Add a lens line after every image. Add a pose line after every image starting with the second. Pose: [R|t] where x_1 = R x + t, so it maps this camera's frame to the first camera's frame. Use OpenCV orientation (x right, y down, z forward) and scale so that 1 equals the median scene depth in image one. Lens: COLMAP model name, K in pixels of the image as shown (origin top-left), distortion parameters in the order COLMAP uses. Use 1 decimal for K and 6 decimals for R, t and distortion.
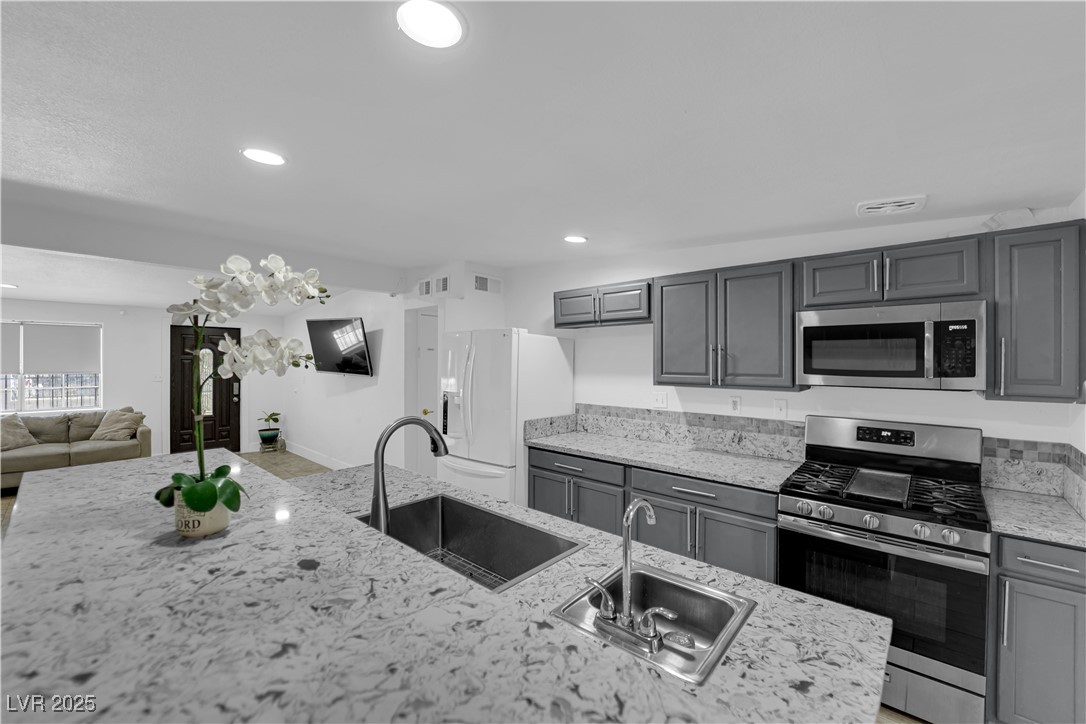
lens RADIAL K [[438.7, 0, 547.9], [0, 438.7, 360.1], [0, 0, 1]] dist [-0.011208, -0.002267]
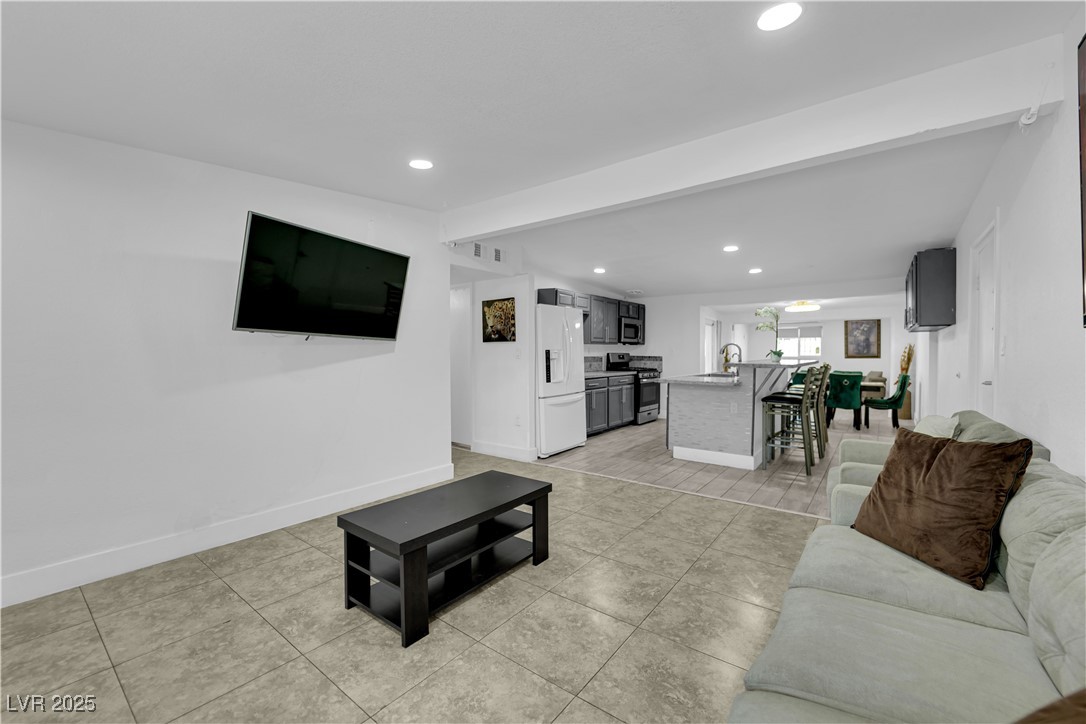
lens RADIAL K [[438.7, 0, 546.8], [0, 438.7, 360.2], [0, 0, 1]] dist [-0.011208, -0.002267]
pose [[-0.079769, -0.022831, 0.996552, -1.788668], [-0.001049, 0.999739, 0.022820, 0.084975], [-0.996813, 0.000775, -0.079773, 1.290176]]
